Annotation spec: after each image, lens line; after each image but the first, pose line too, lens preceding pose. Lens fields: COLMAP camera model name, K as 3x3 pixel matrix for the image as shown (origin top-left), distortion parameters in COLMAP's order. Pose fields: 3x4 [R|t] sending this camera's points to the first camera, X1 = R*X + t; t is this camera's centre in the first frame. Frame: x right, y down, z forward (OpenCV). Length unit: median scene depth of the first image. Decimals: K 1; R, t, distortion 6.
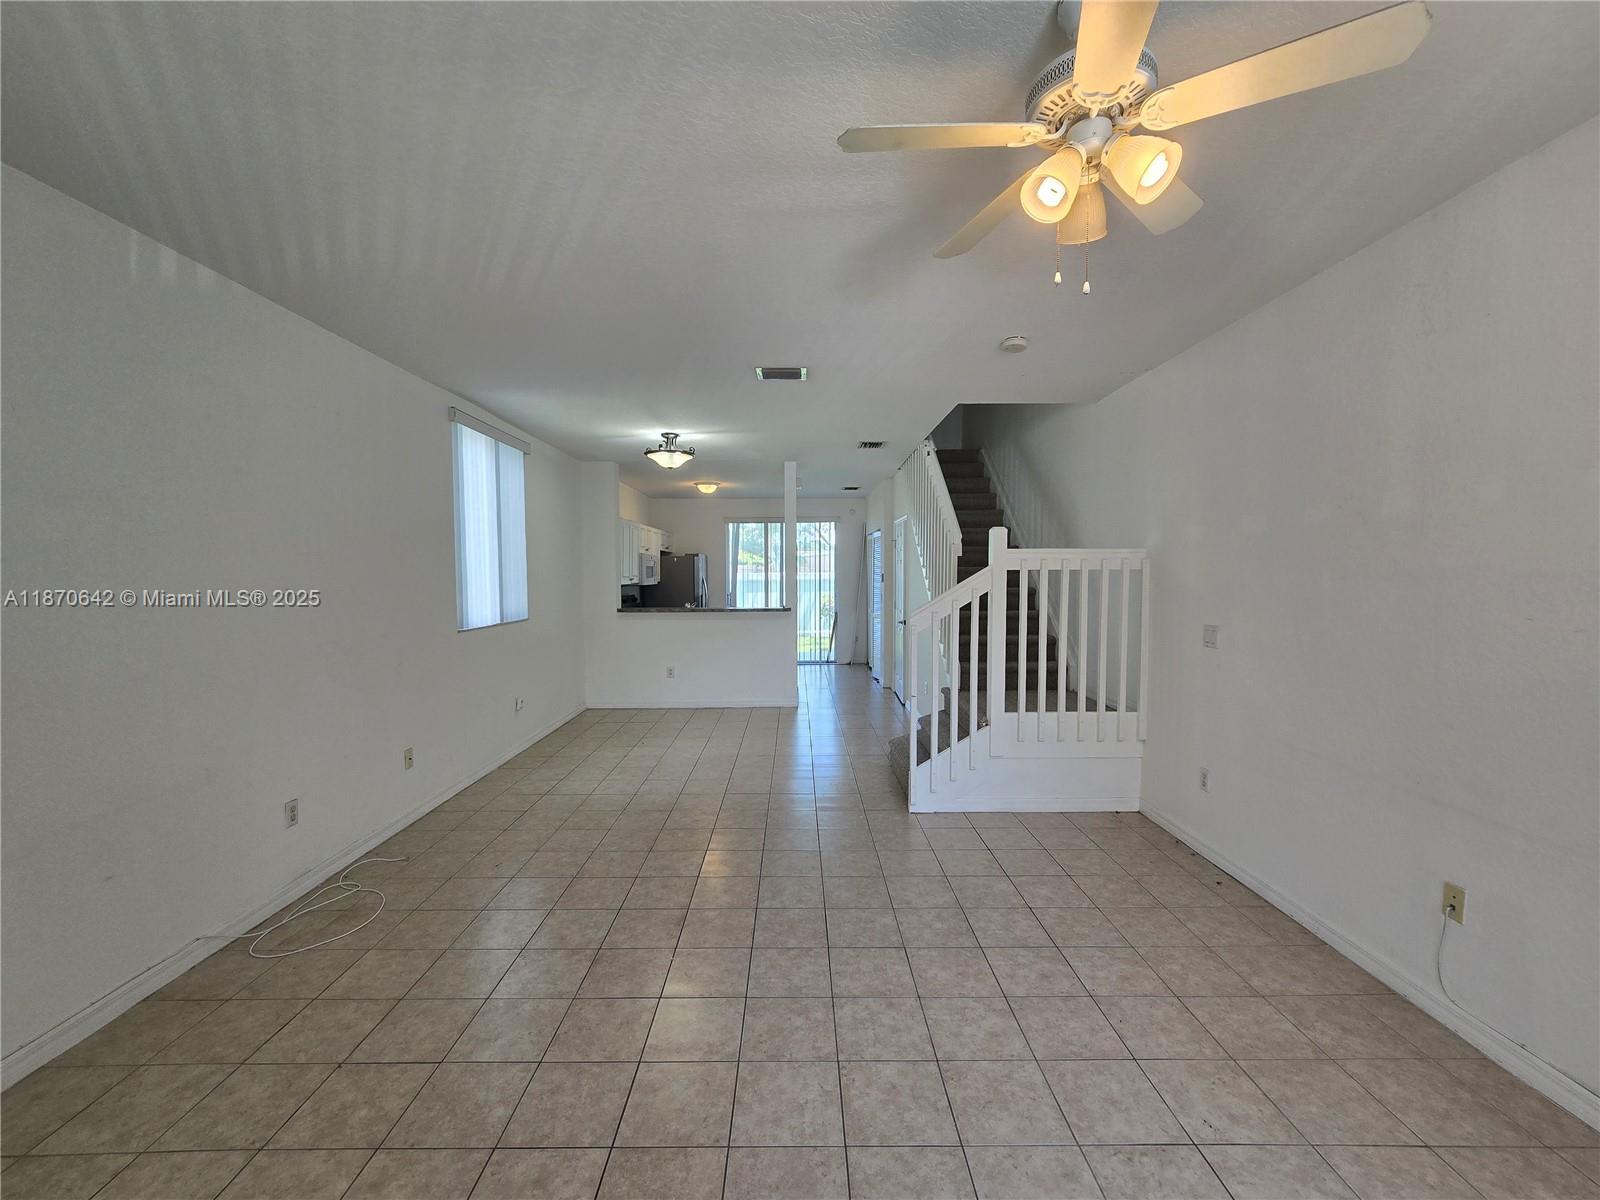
lens RADIAL K [[653.2, 0, 795.6], [0, 653.2, 606.6], [0, 0, 1]] dist [-0.004388, 0.000023]
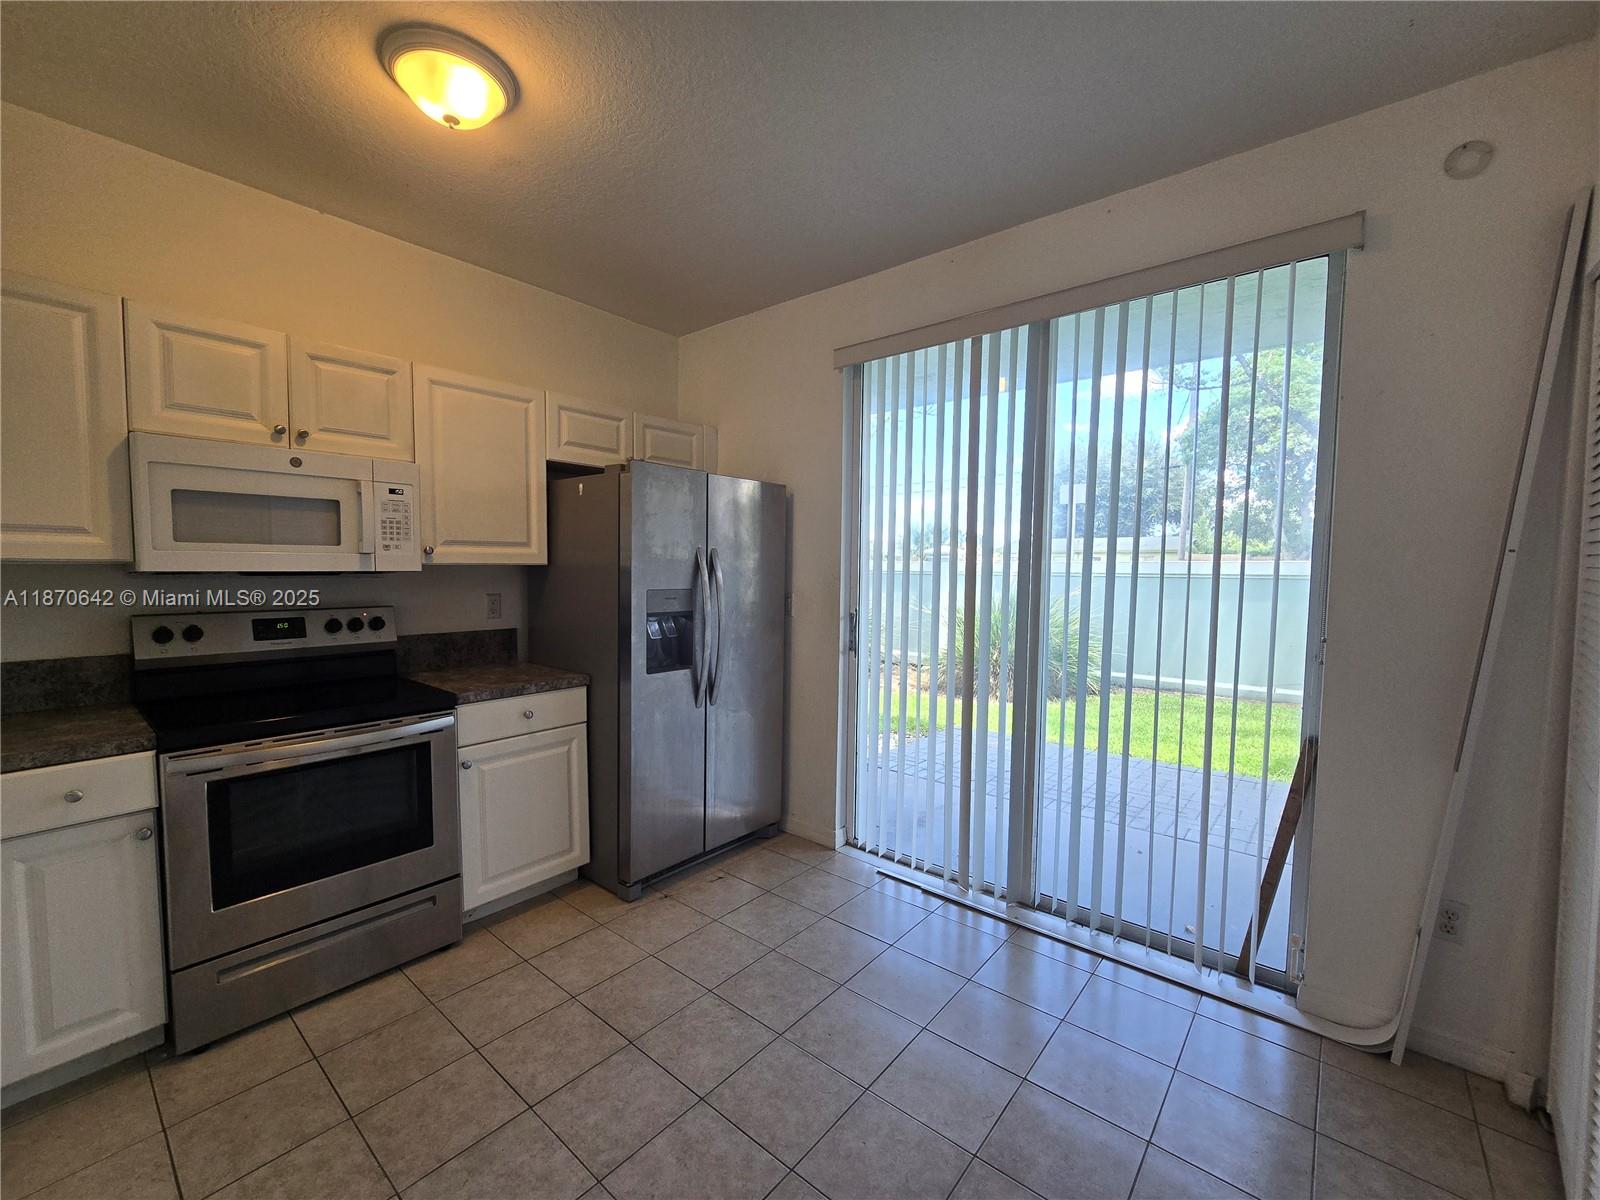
lens RADIAL K [[653.2, 0, 795.6], [0, 653.2, 606.6], [0, 0, 1]] dist [-0.004388, 0.000023]
pose [[0.761922, 0.054858, -0.645342, 0.150671], [-0.050054, 0.998414, 0.025775, -0.069904], [0.645732, 0.012664, 0.763459, 1.663652]]
